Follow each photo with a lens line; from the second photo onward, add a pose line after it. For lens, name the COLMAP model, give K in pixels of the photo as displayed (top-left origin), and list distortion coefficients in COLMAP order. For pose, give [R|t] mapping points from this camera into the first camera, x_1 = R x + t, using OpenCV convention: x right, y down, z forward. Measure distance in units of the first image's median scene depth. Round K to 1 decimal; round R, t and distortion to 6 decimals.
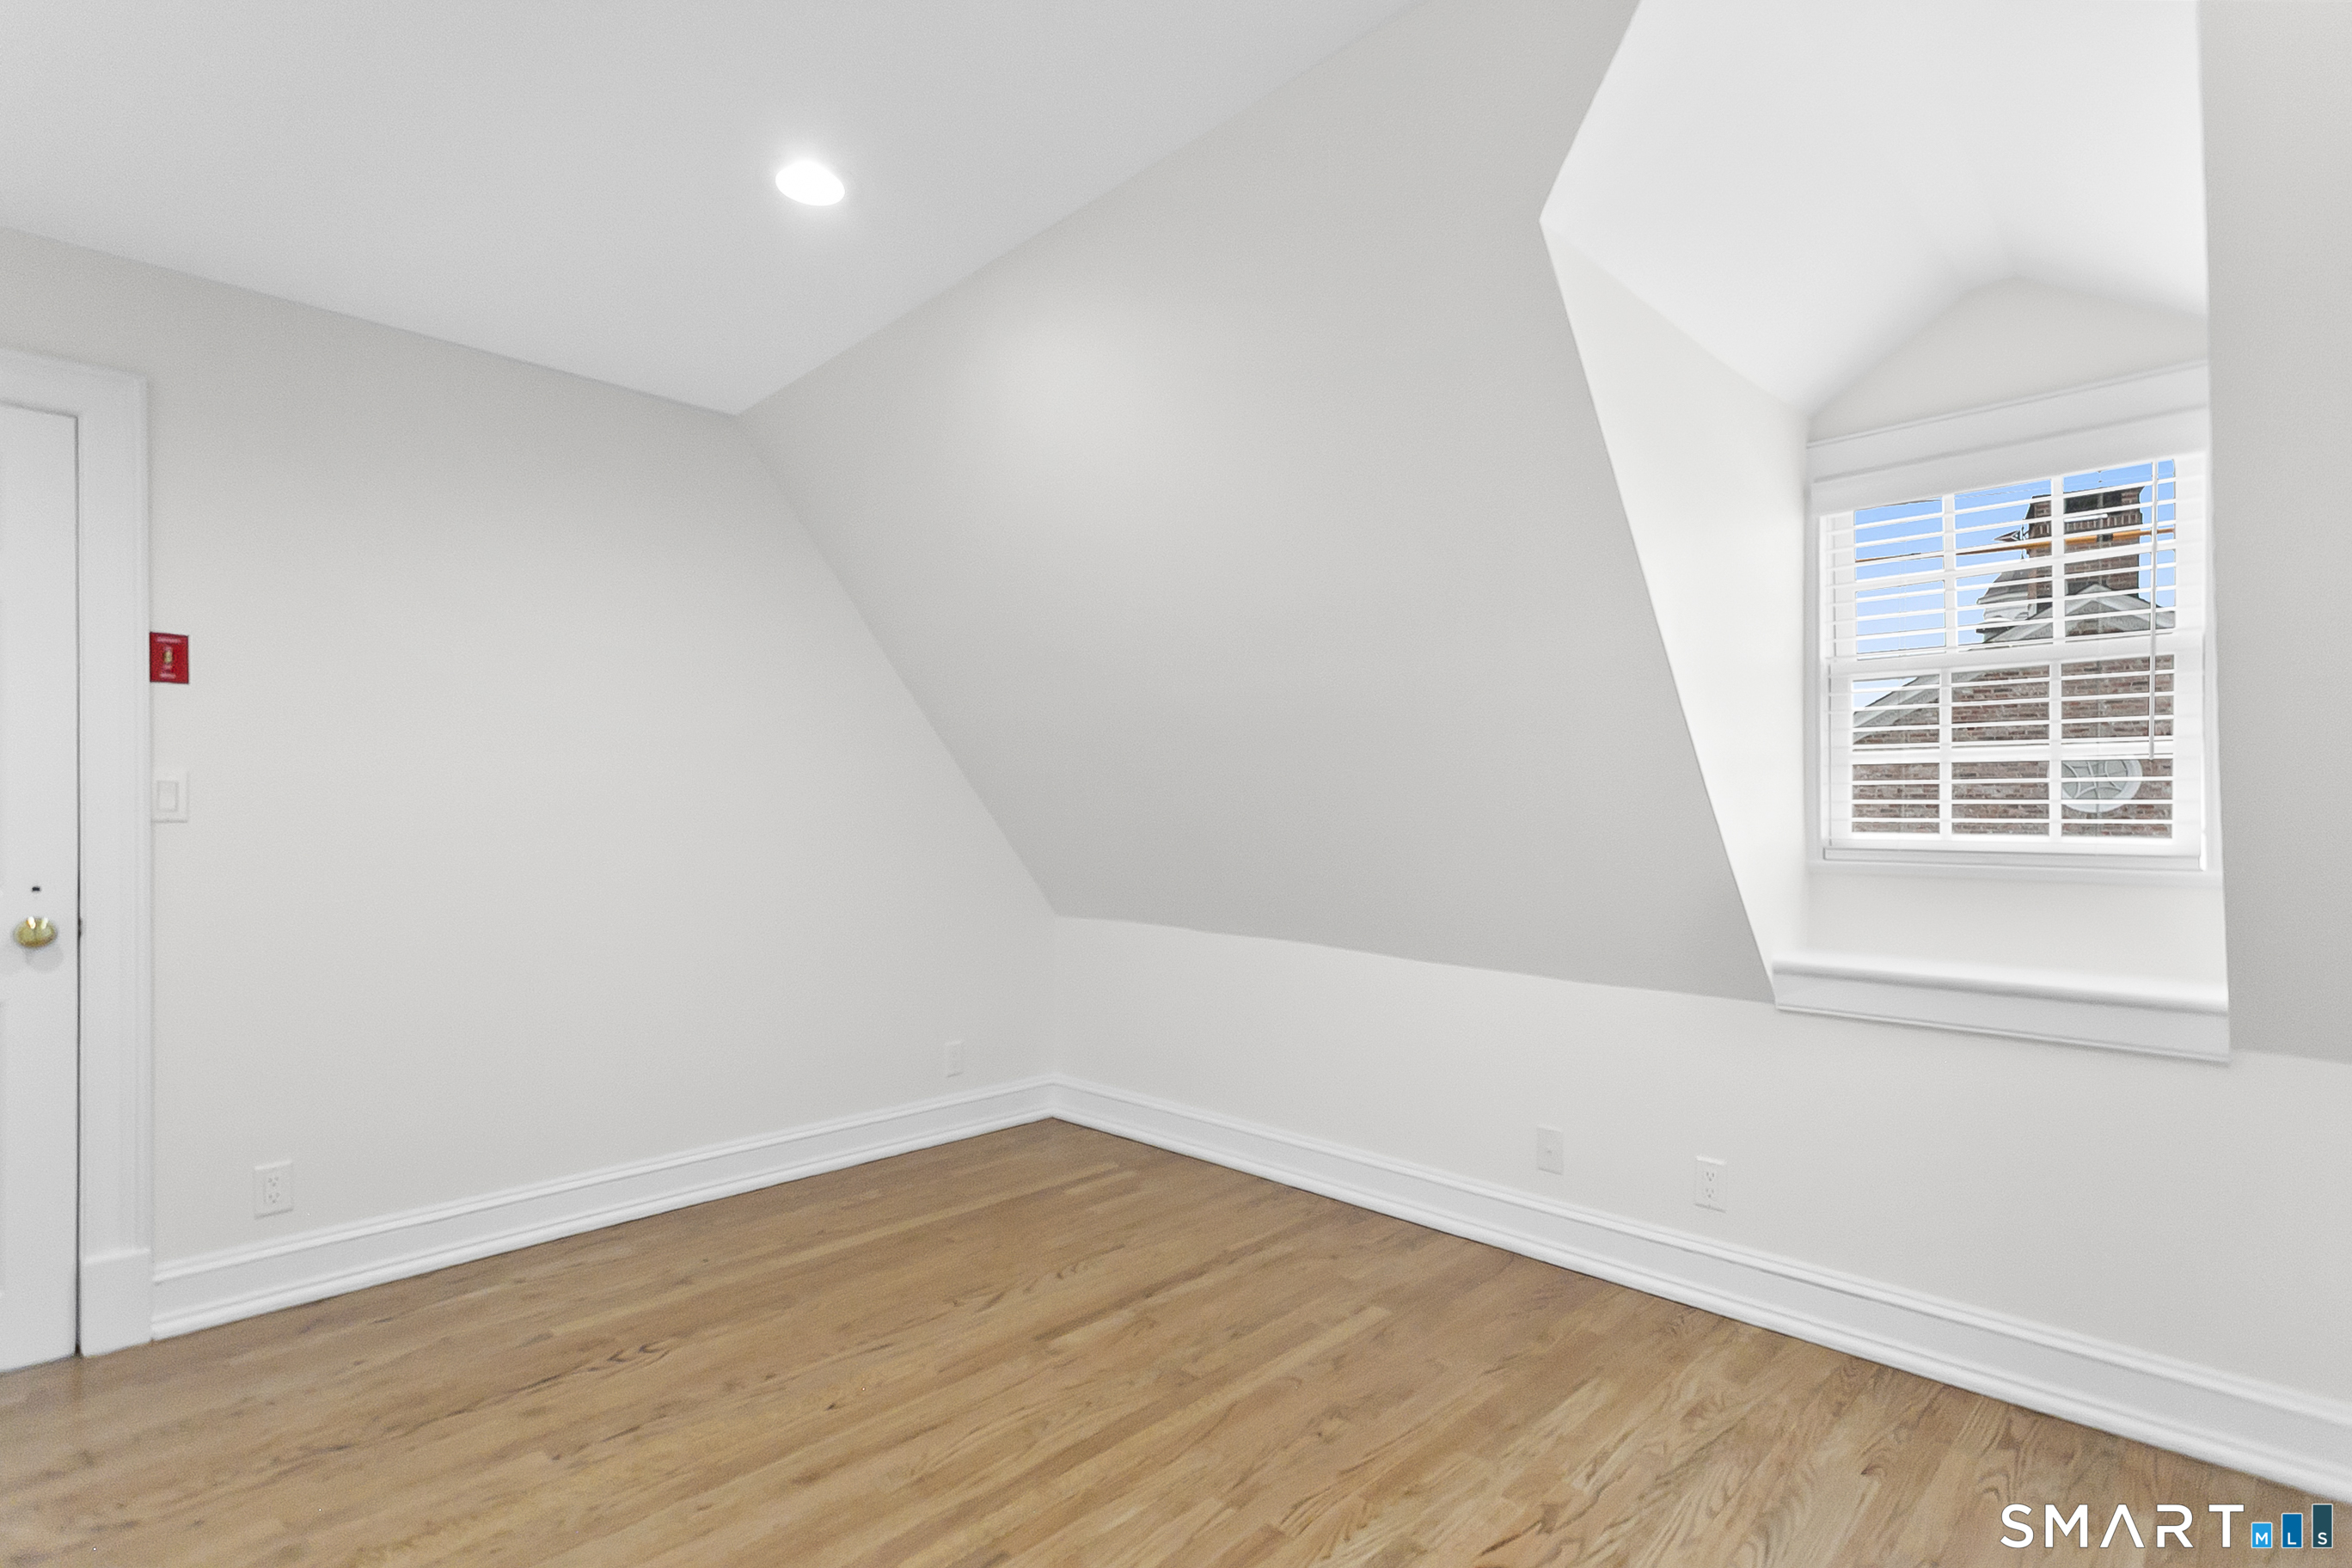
lens RADIAL K [[1121.5, 0, 1178.4], [0, 1121.5, 823.7], [0, 0, 1]] dist [-0.000132, 0.000153]
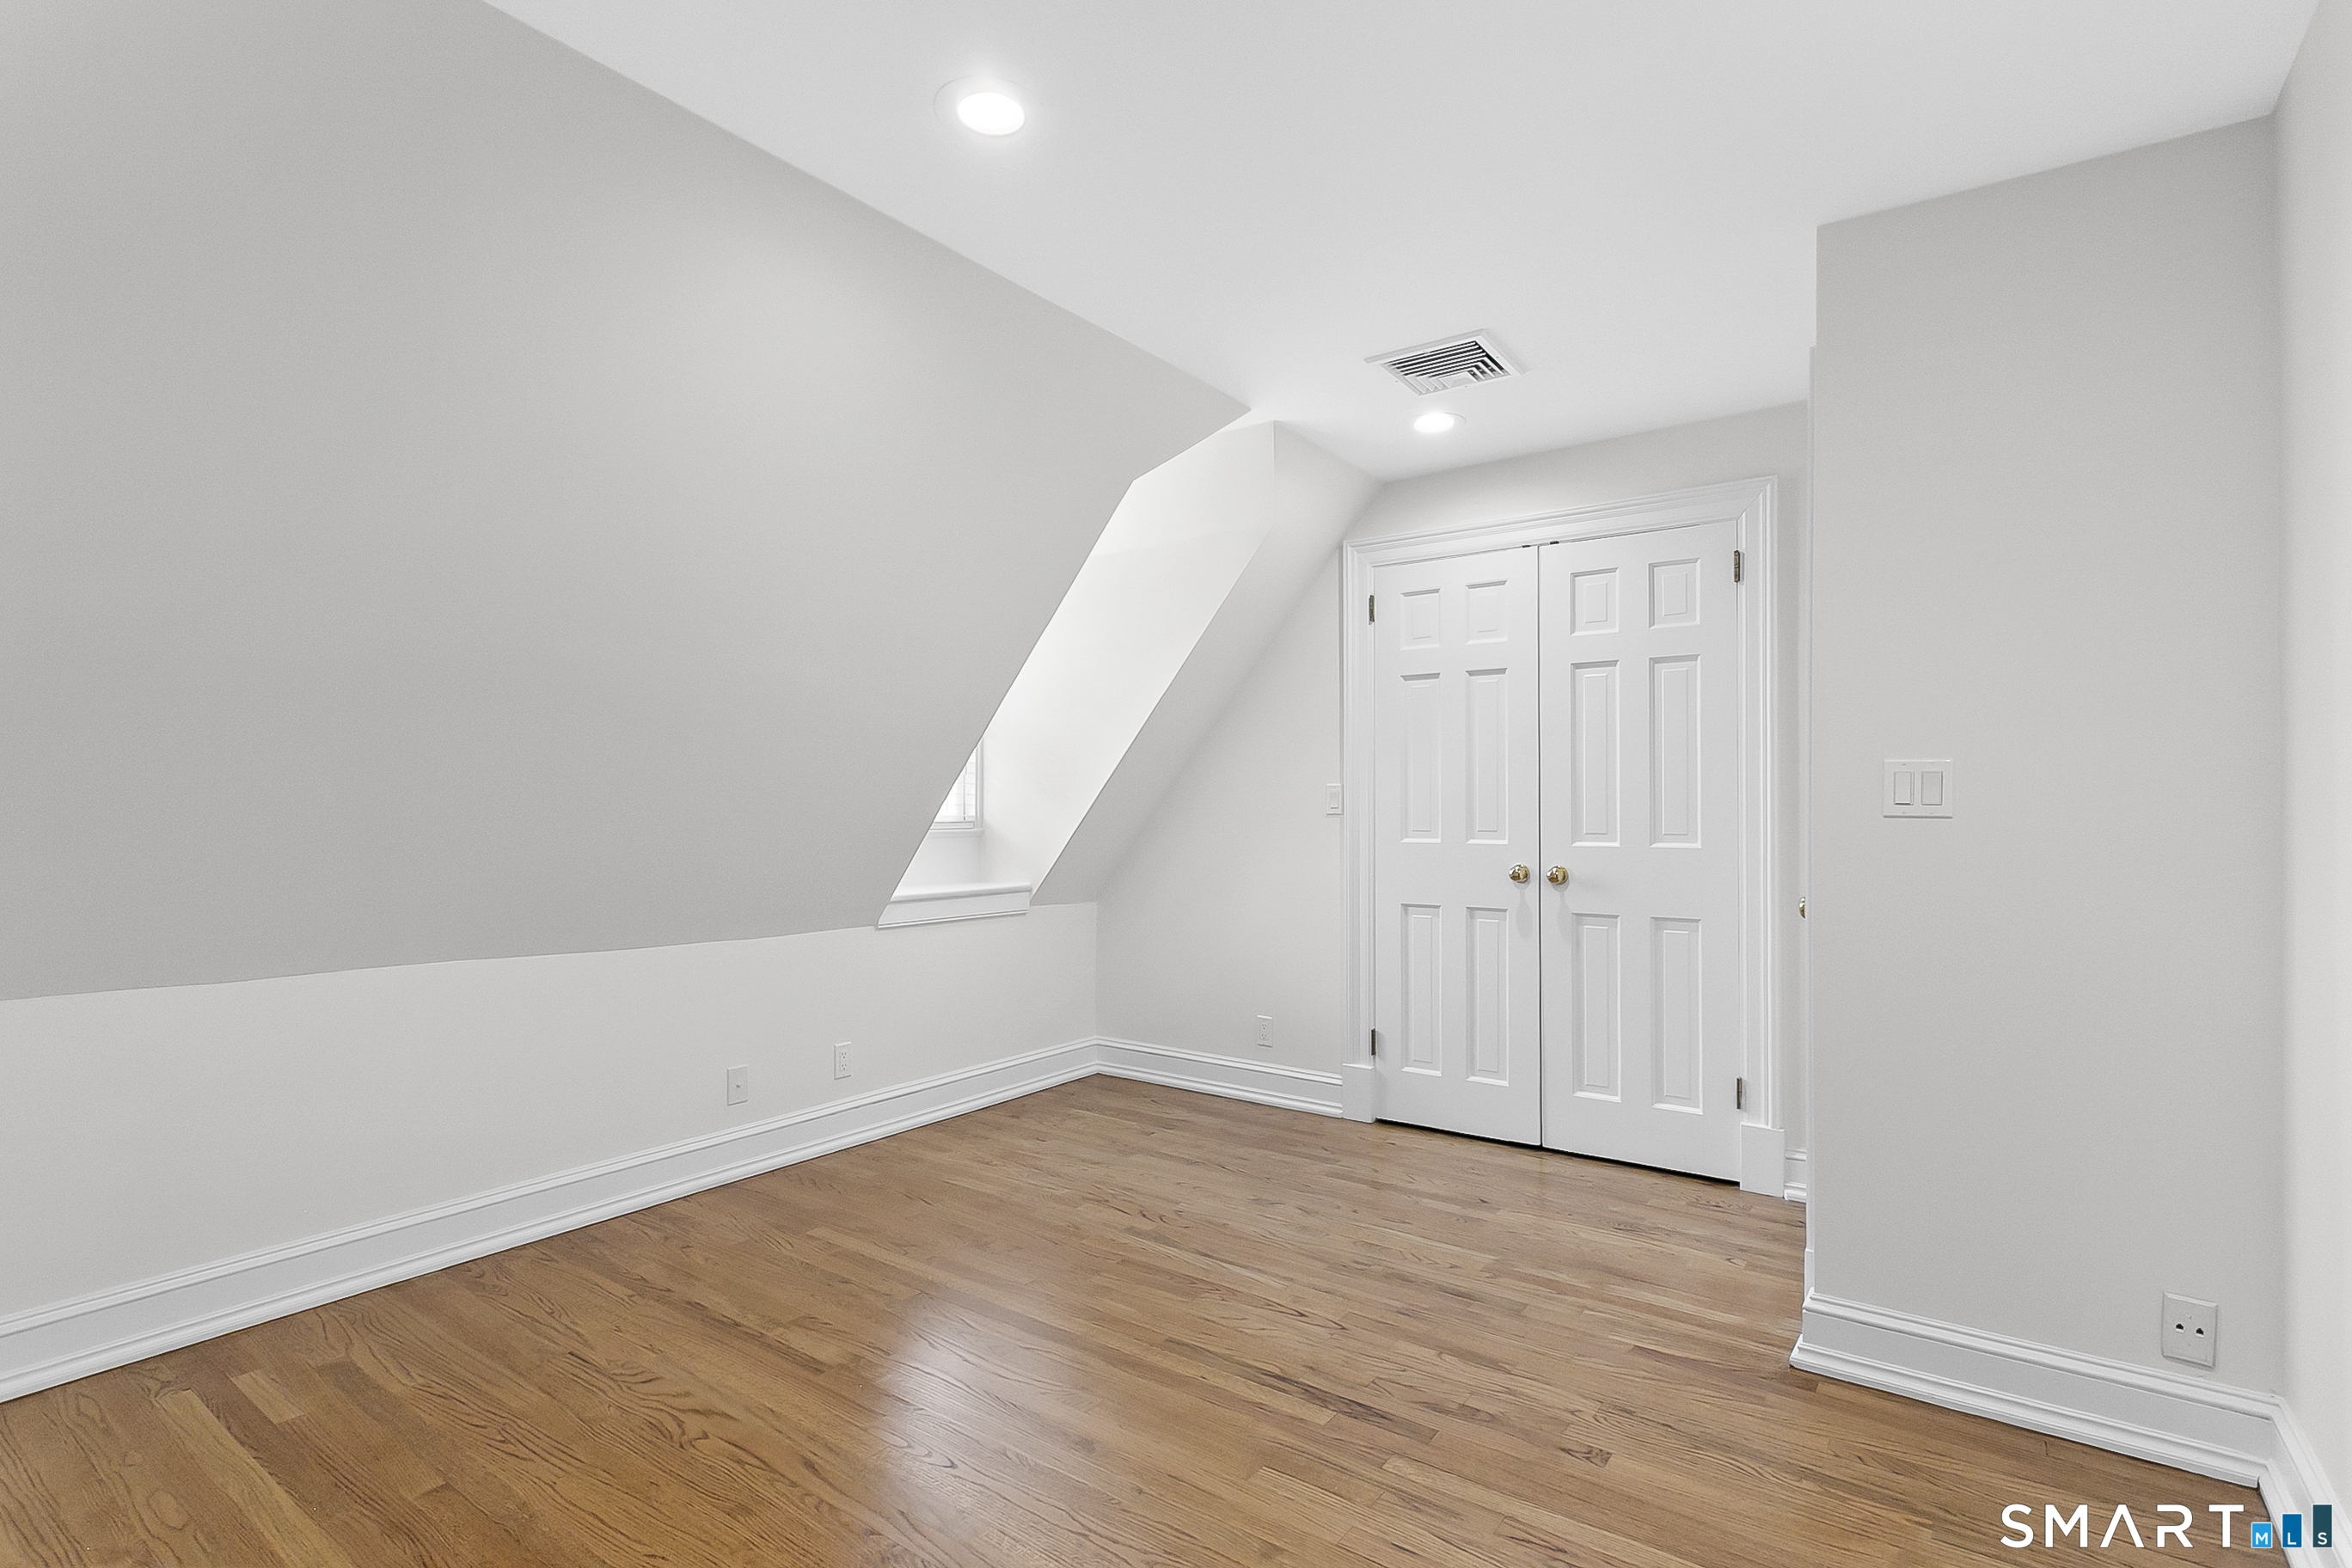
lens RADIAL K [[1206.0, 0, 1144.5], [0, 1206.0, 788.1], [0, 0, 1]] dist [-0.000488, -0.000272]
pose [[-0.130823, 0.003196, 0.991401, -1.126896], [0.017310, 0.999850, -0.000939, -0.014458], [-0.991255, 0.017038, -0.130858, 0.844030]]
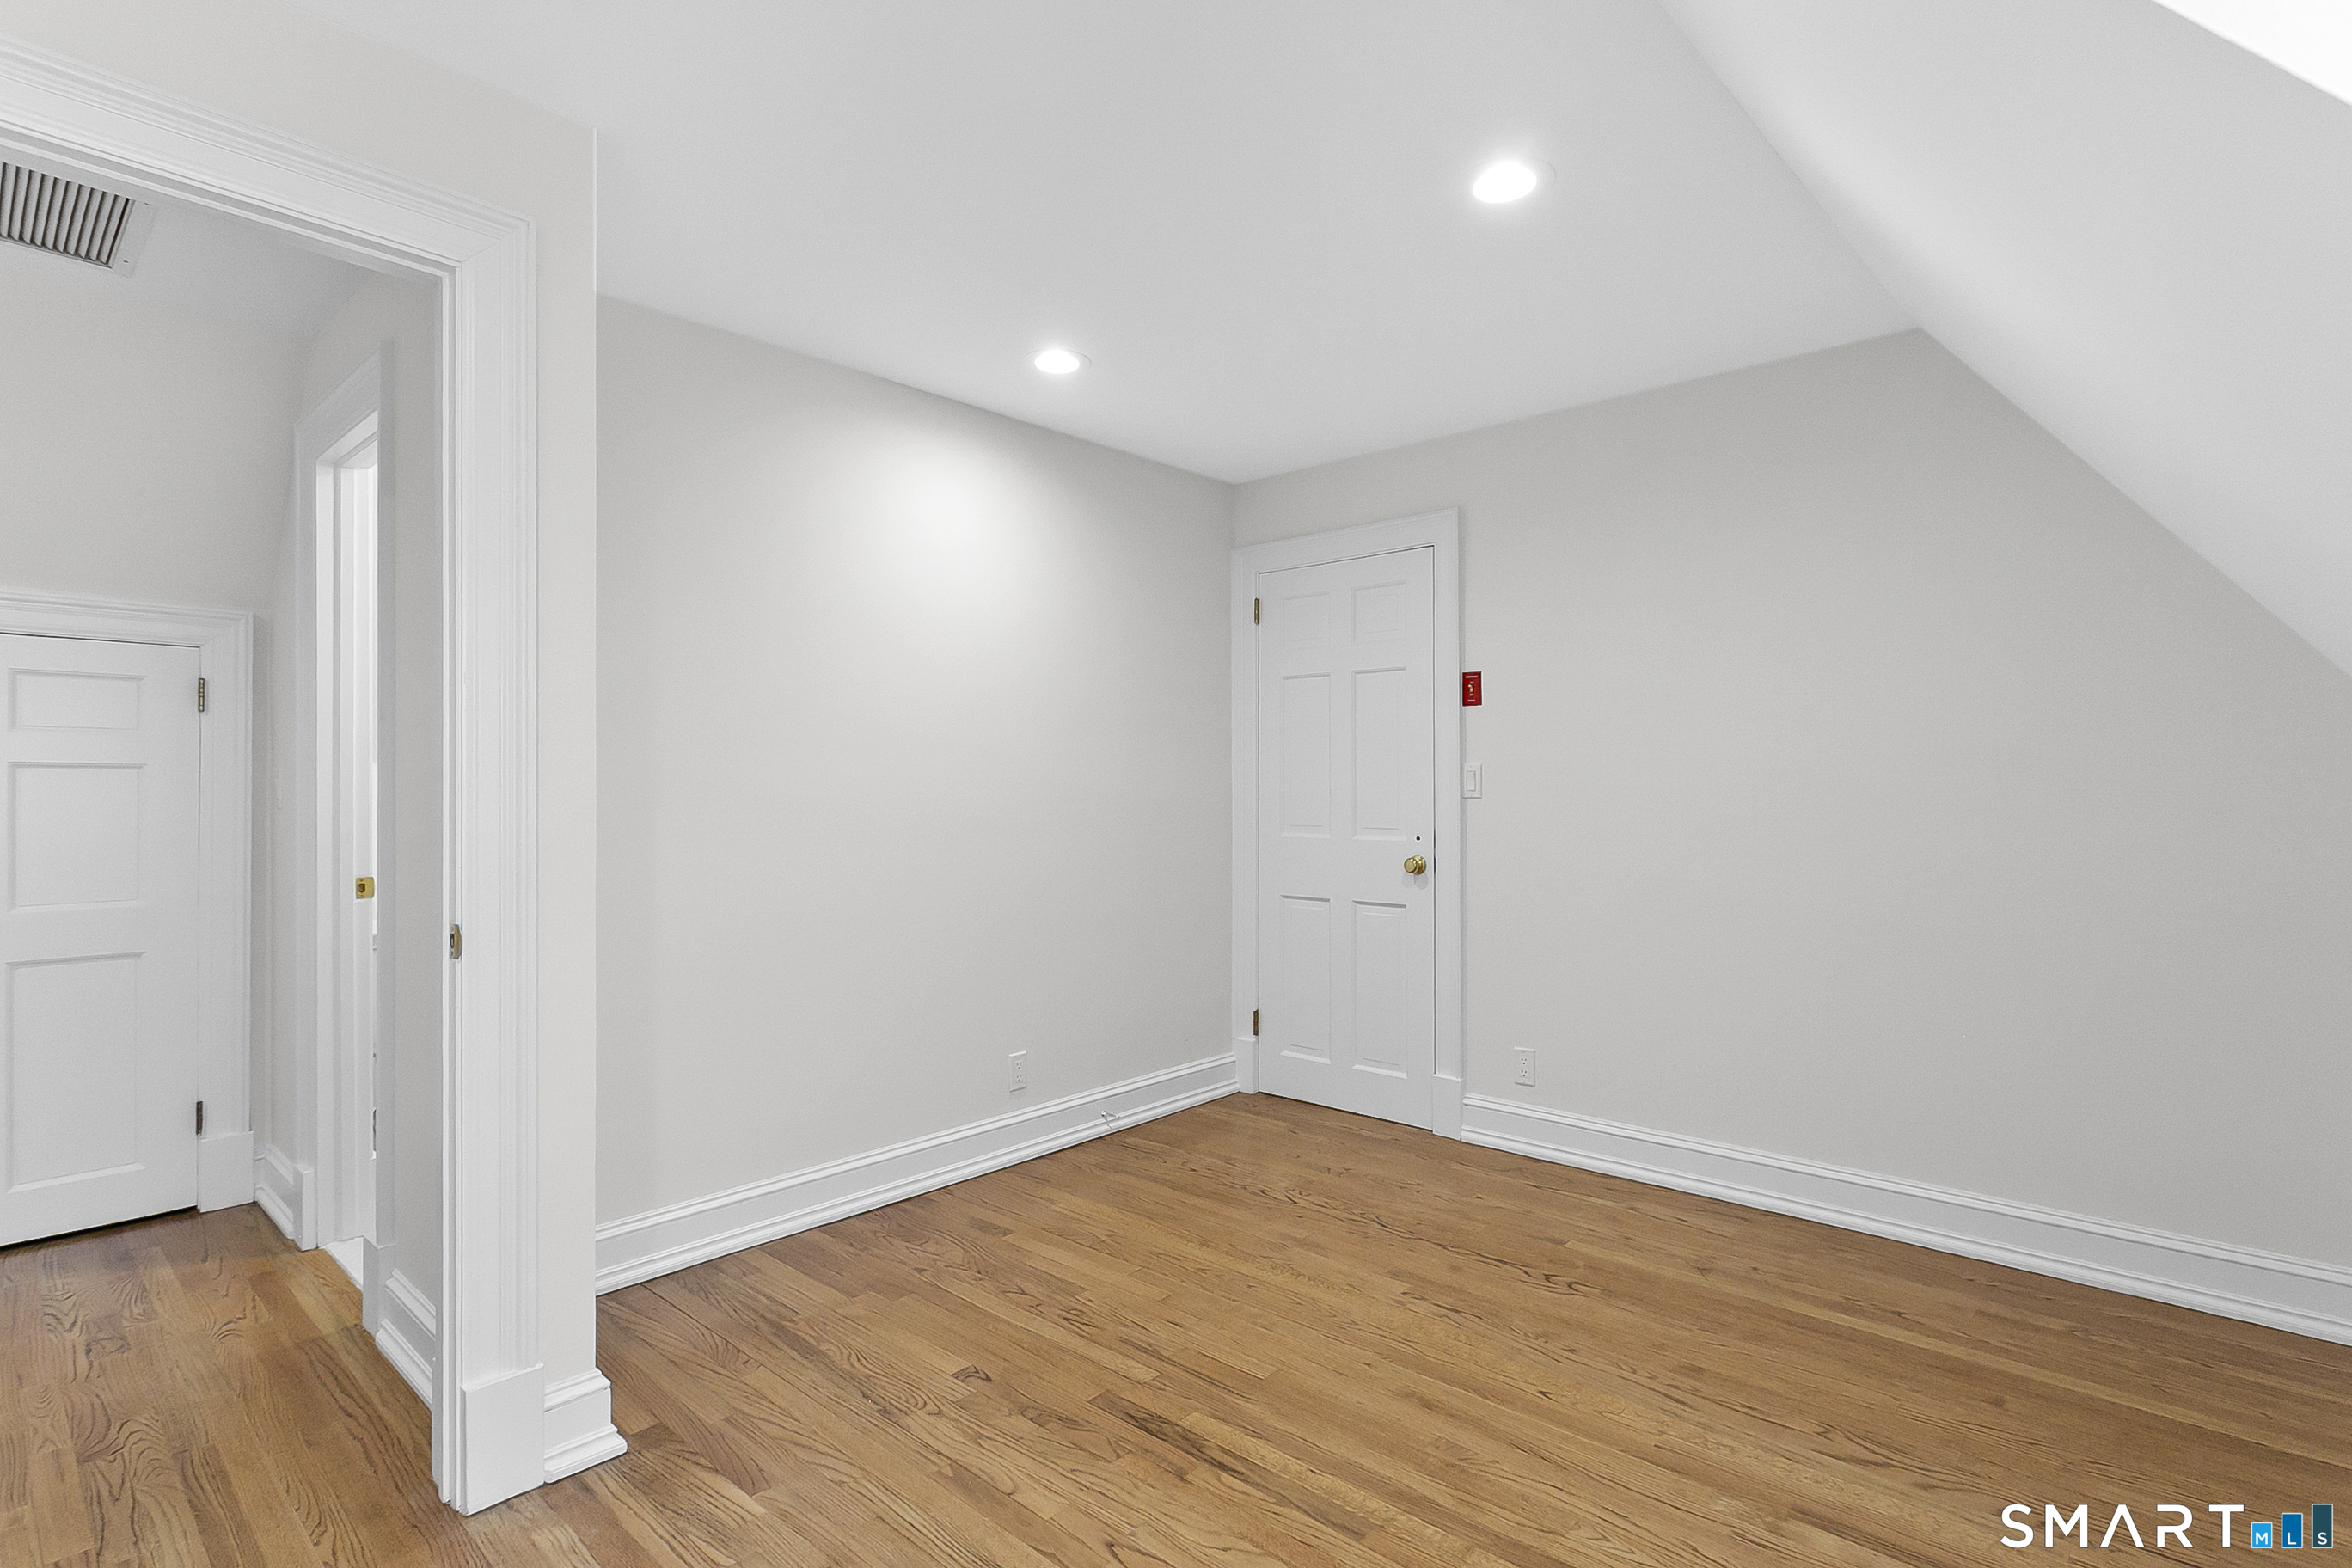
lens RADIAL K [[1124.8, 0, 1176.0], [0, 1124.8, 784.0], [0, 0, 1]] dist [0.000252, -0.000369]
pose [[0.037930, -0.004076, -0.999272, 0.588434], [-0.013536, 0.999898, -0.004593, -0.007904], [0.999189, 0.013701, 0.037871, 0.550576]]
